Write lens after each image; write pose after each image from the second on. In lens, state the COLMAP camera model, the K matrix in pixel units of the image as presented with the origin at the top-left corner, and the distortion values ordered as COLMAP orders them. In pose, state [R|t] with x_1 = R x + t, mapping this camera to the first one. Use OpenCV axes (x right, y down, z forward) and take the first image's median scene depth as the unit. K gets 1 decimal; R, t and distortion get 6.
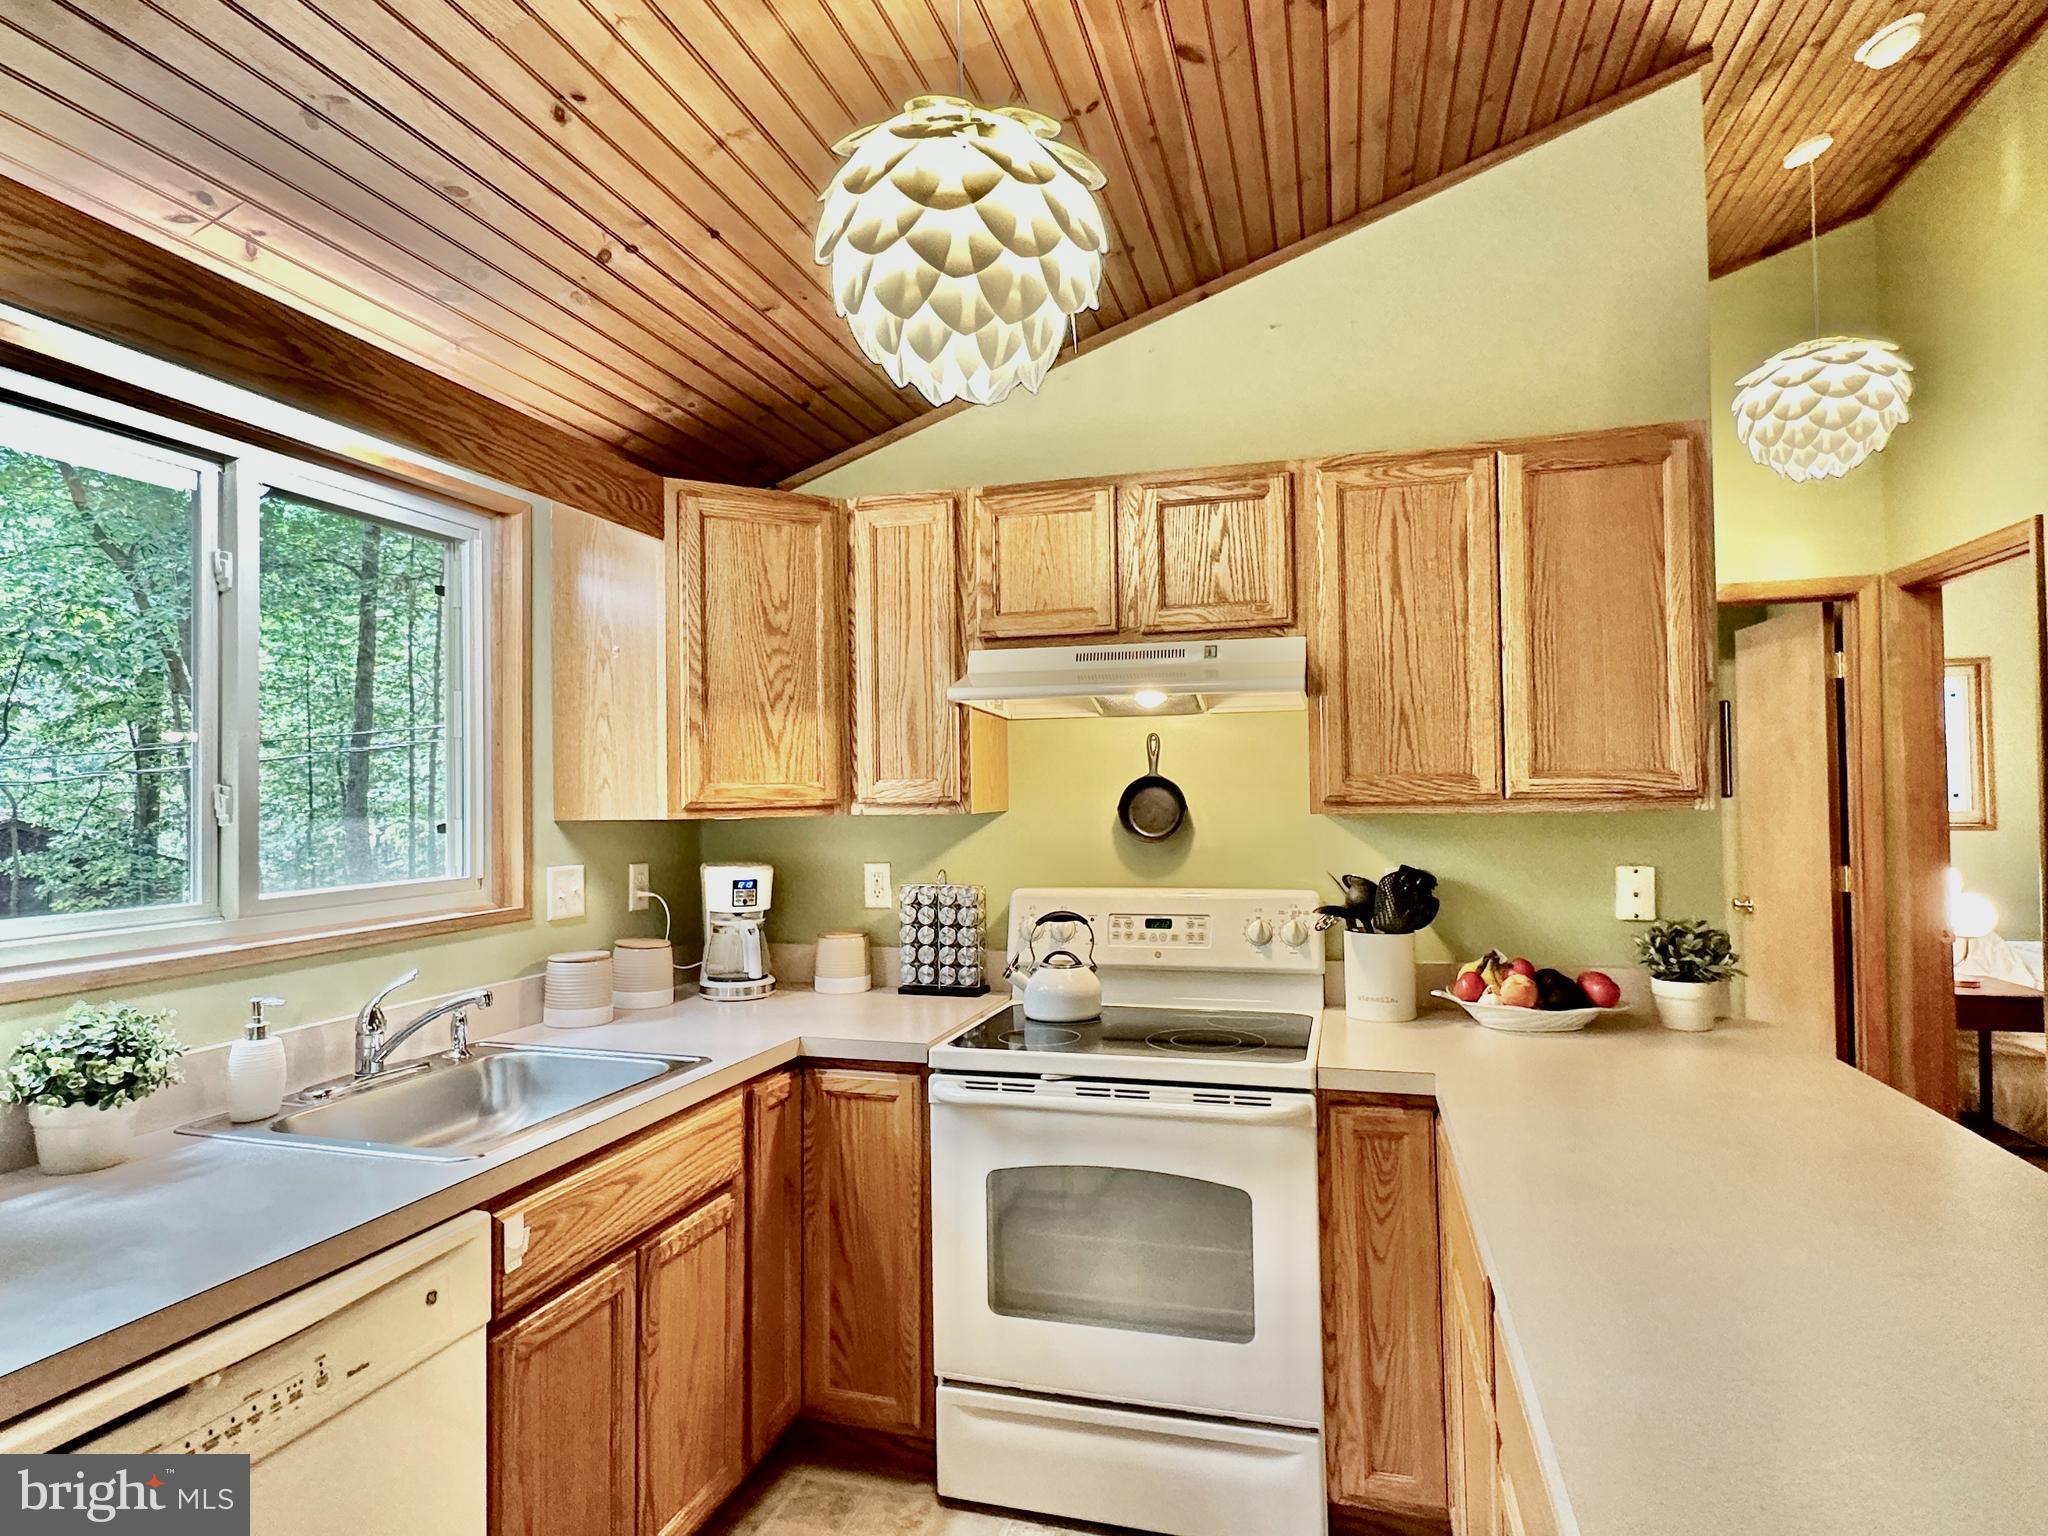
lens RADIAL K [[1129.7, 0, 1024.0], [0, 1129.7, 768.0], [0, 0, 1]] dist [-0.005020, 0.000367]
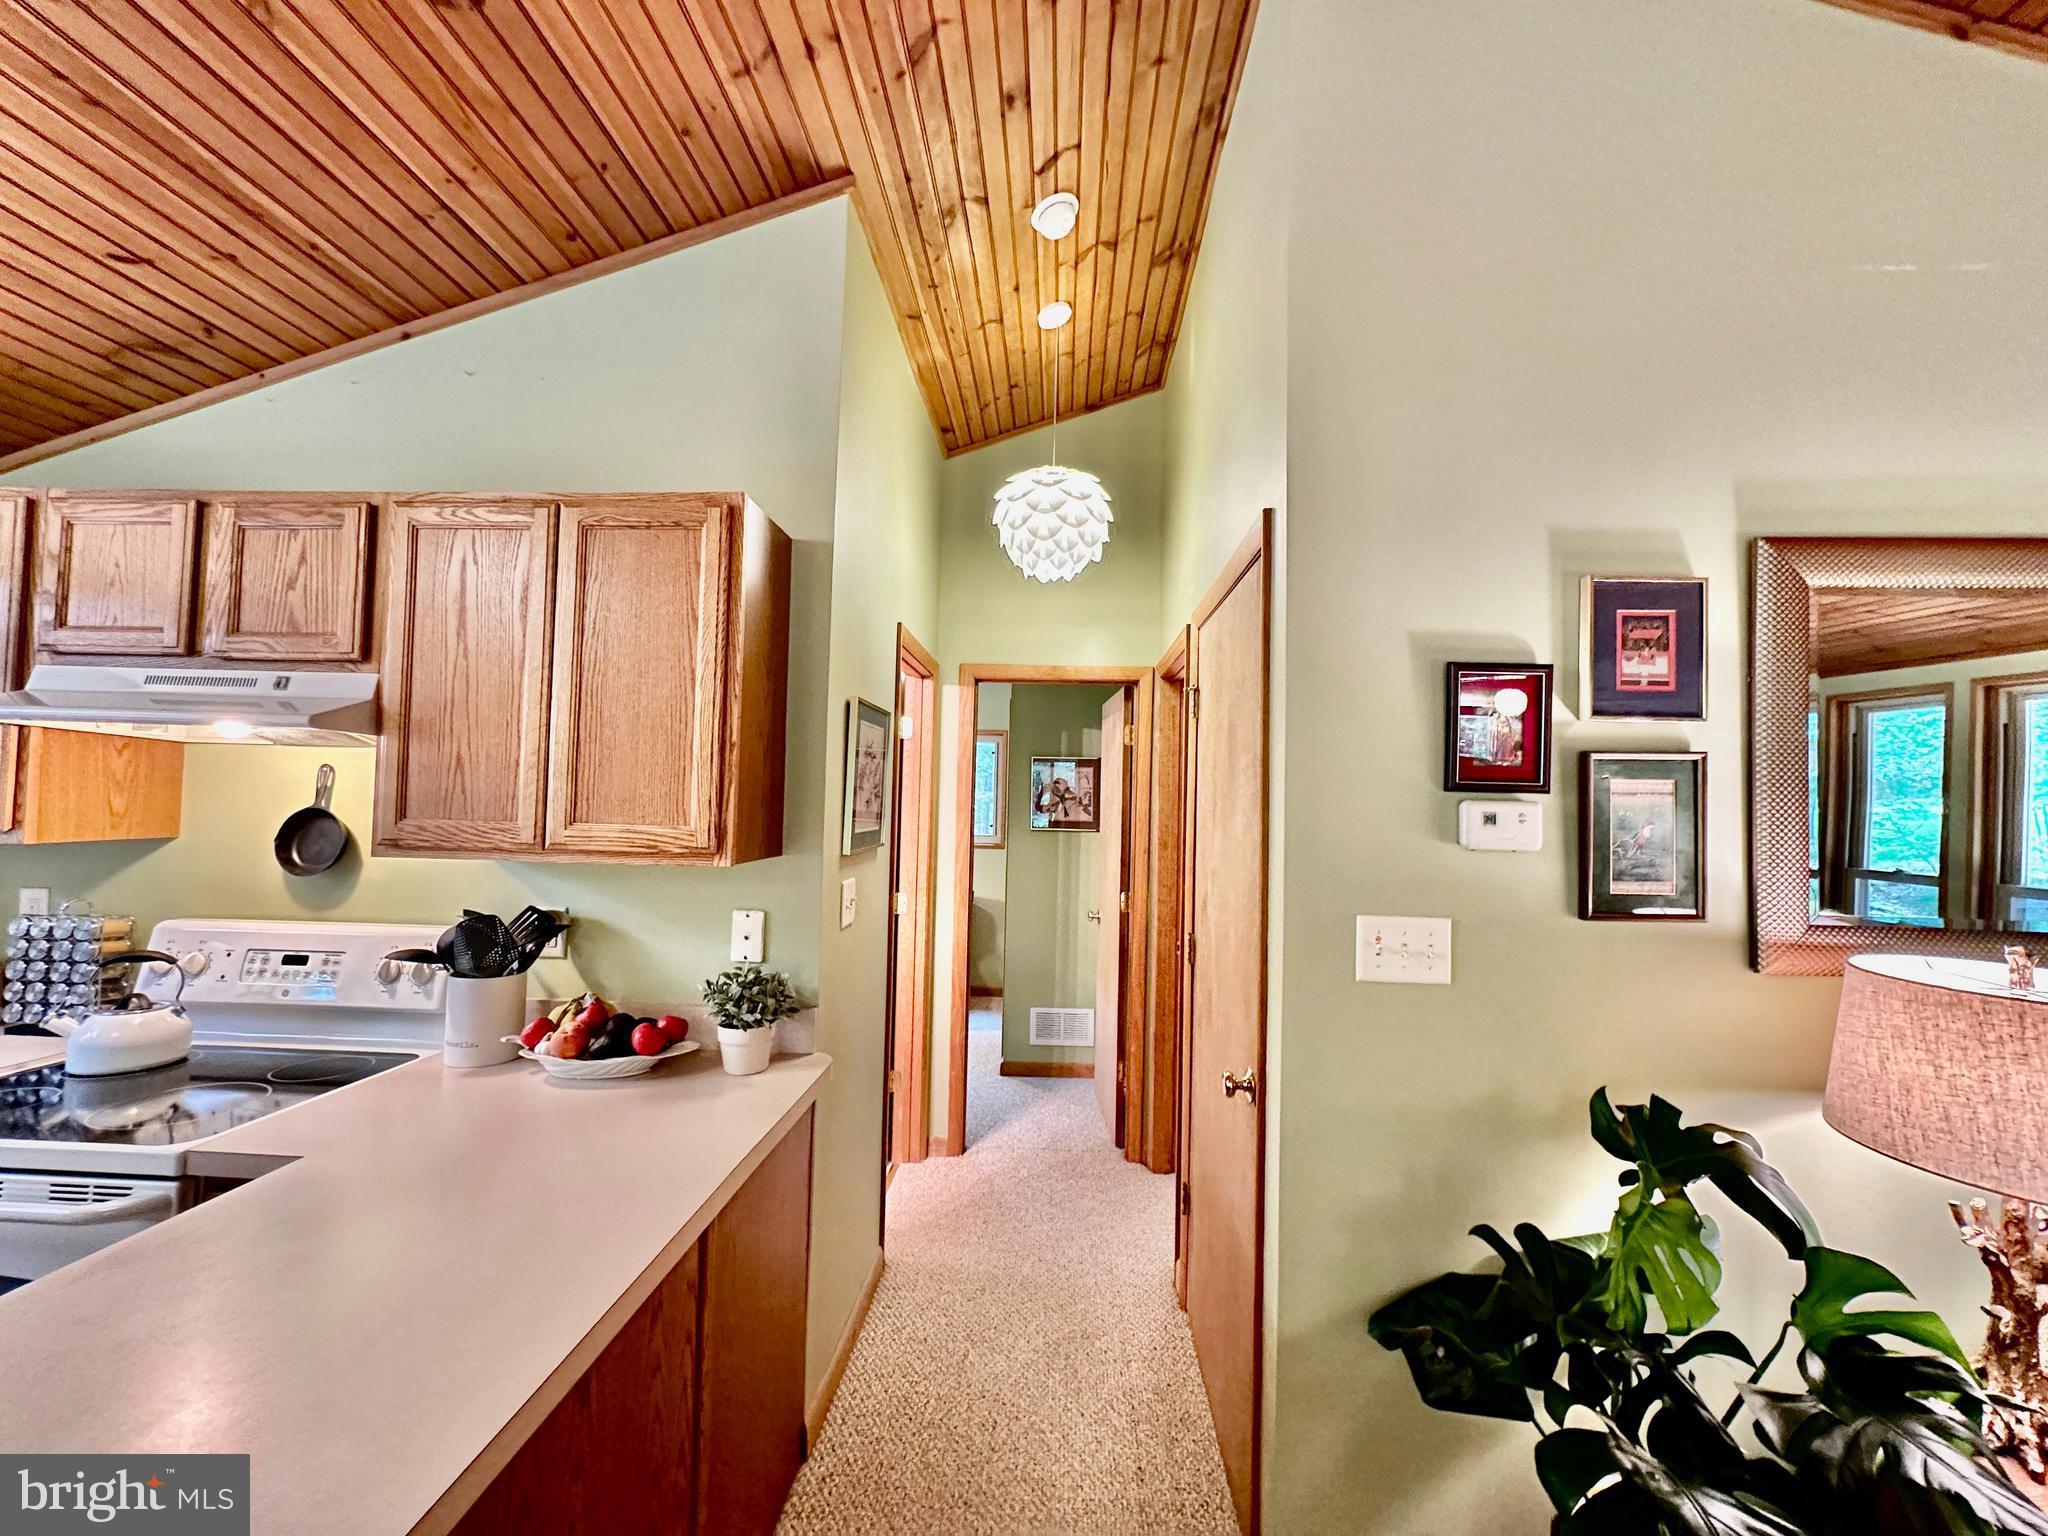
lens RADIAL K [[824.6, 0, 1024.0], [0, 824.6, 768.0], [0, 0, 1]] dist [0.000711, -0.000187]
pose [[0.971980, 0.048055, 0.230101, 0.612492], [-0.043660, 0.998754, -0.024157, -0.041465], [-0.230975, 0.013434, 0.972867, 0.176517]]
